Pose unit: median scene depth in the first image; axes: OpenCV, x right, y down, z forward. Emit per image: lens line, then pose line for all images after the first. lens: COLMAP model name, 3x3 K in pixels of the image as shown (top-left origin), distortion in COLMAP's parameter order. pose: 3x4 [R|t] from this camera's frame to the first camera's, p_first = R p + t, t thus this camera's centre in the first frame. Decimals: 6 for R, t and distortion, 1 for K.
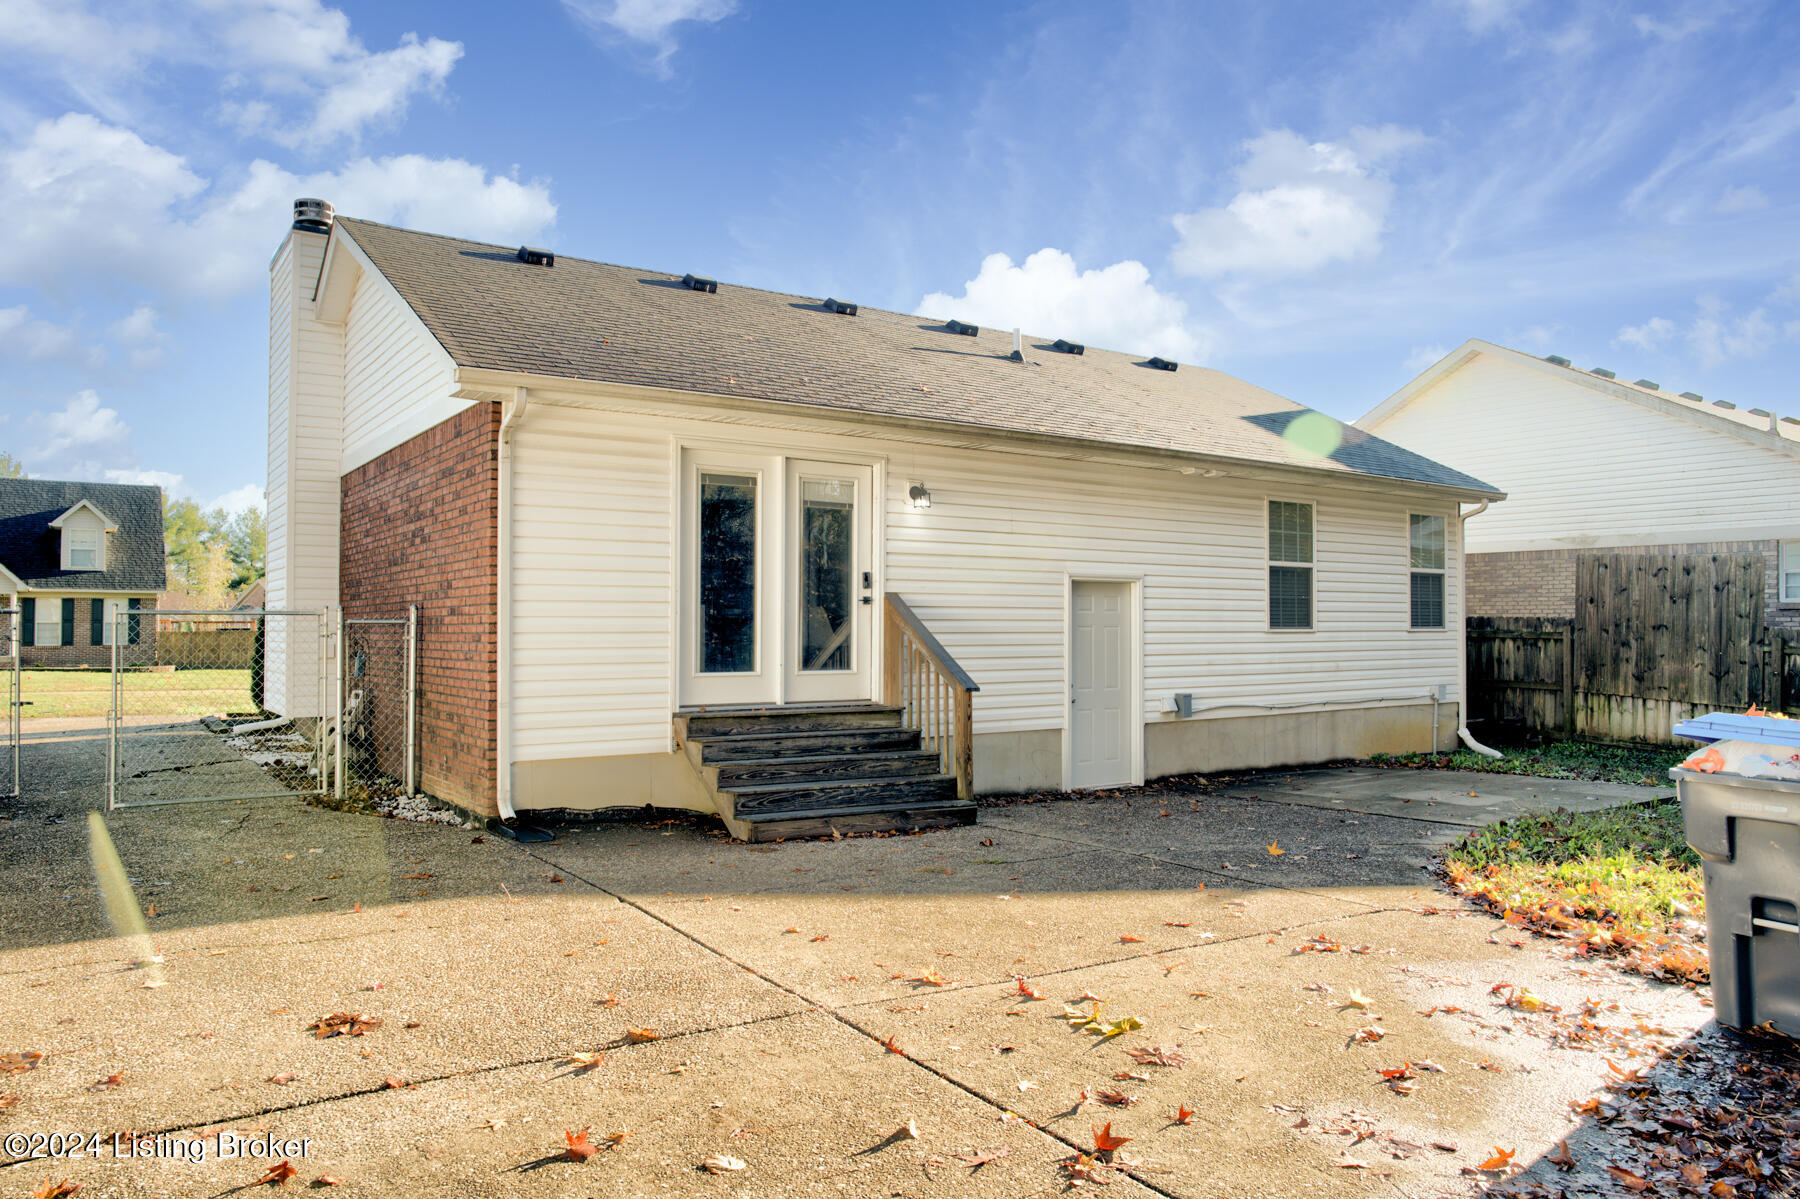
lens RADIAL K [[1233.5, 0, 900.1], [0, 1233.5, 602.2], [0, 0, 1]] dist [-0.020289, 0.018680]
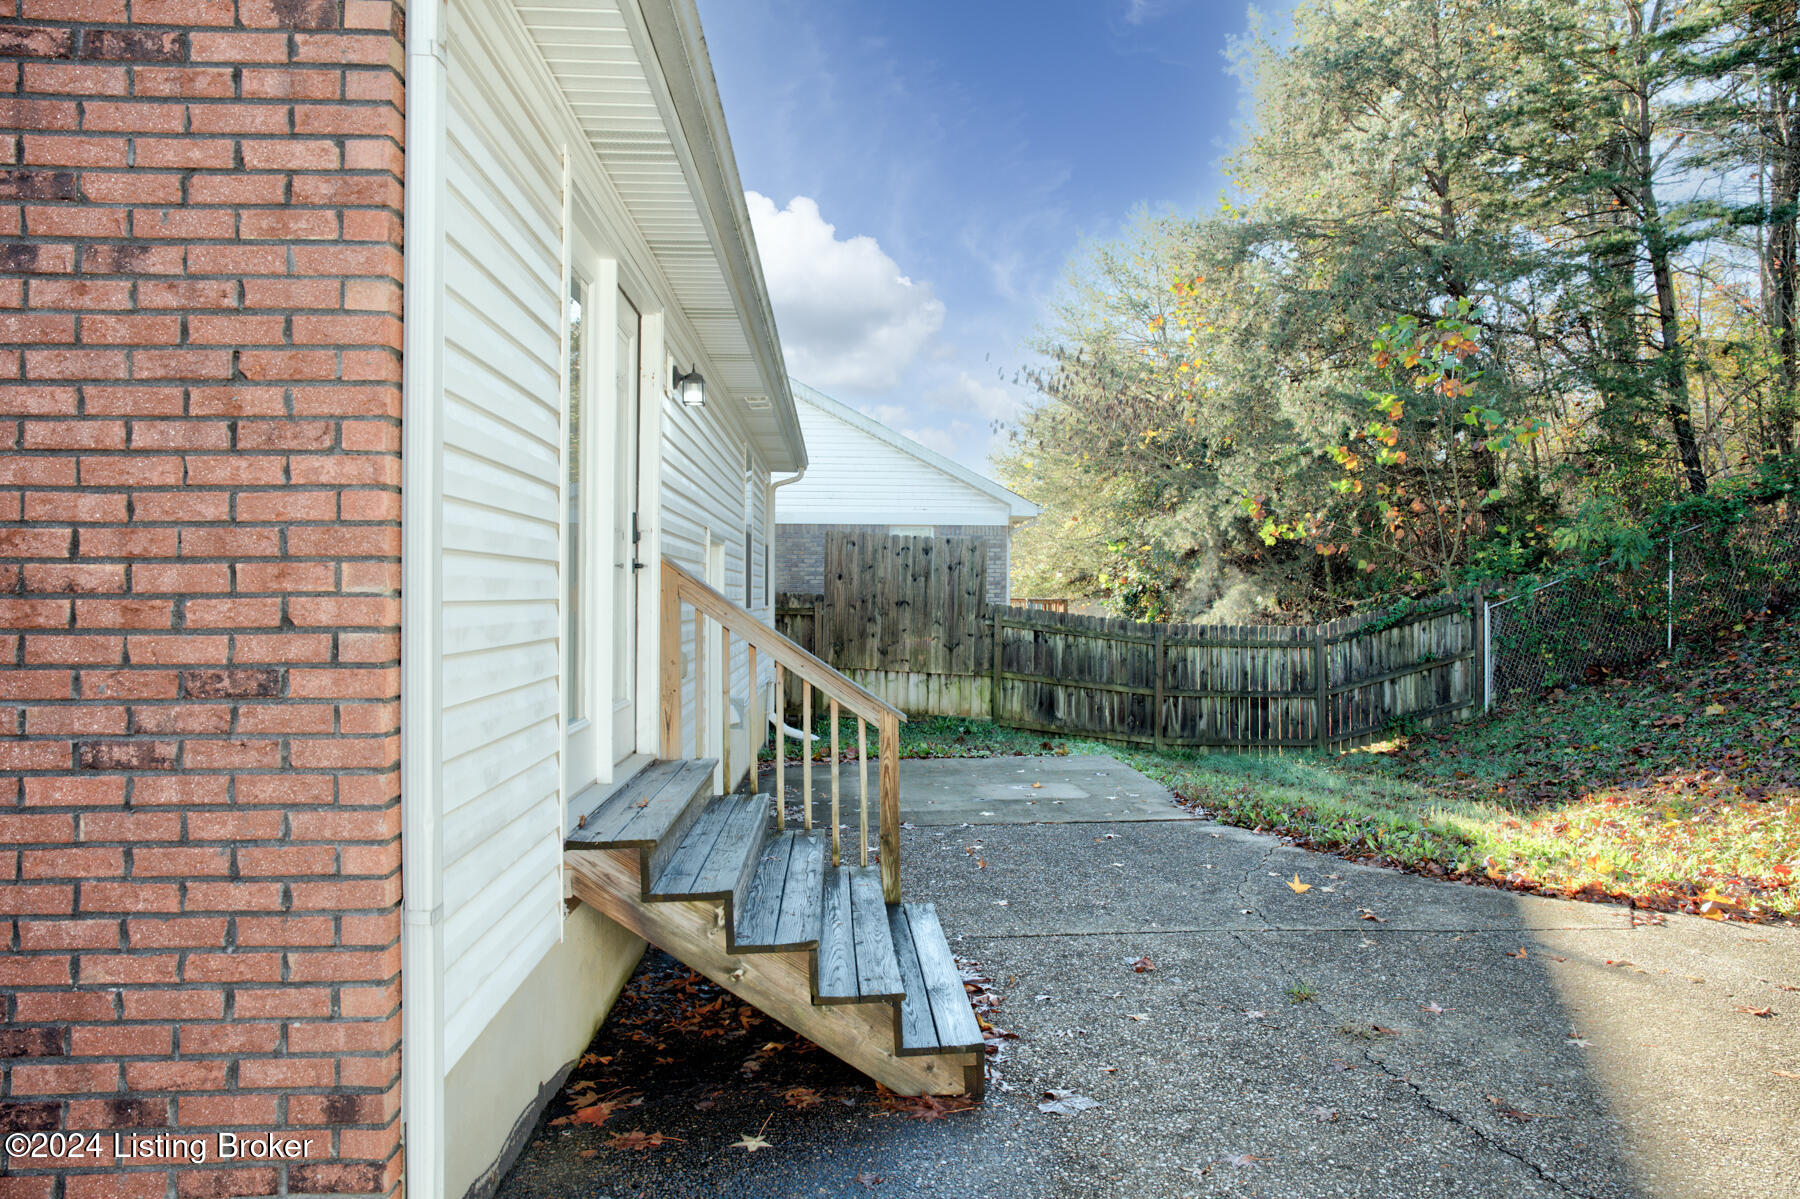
lens RADIAL K [[1233.5, 0, 897.9], [0, 1233.5, 590.3], [0, 0, 1]] dist [-0.020289, 0.018680]
pose [[0.533410, 0.004626, 0.845844, -0.285776], [-0.018946, 0.999800, 0.006479, 0.002322], [-0.845645, -0.019482, 0.533391, 0.433156]]
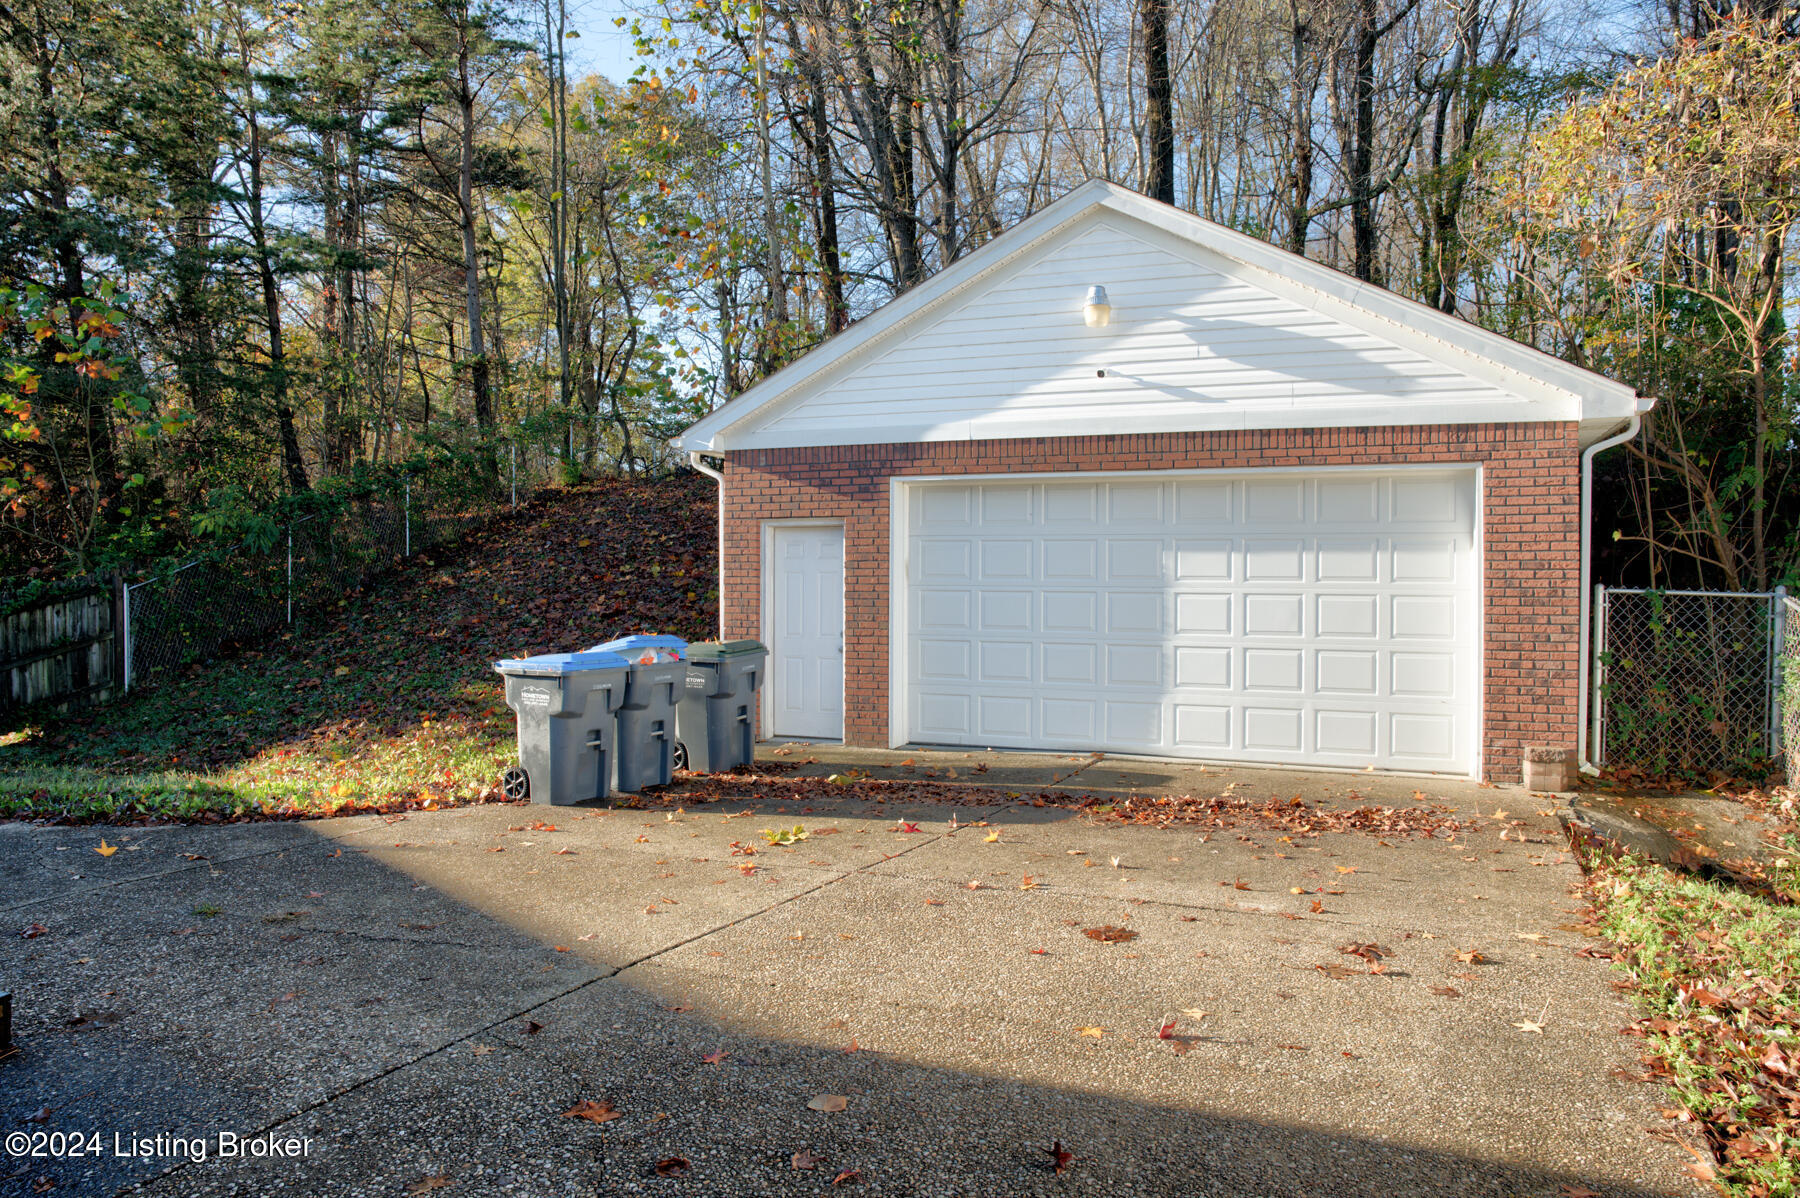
lens RADIAL K [[1233.5, 0, 932.6], [0, 1233.5, 575.3], [0, 0, 1]] dist [-0.020289, 0.018680]
pose [[-0.516663, 0.001388, 0.856187, -0.416816], [-0.014688, 0.999837, -0.010484, 0.003278], [-0.856063, -0.017993, -0.516559, 0.528692]]
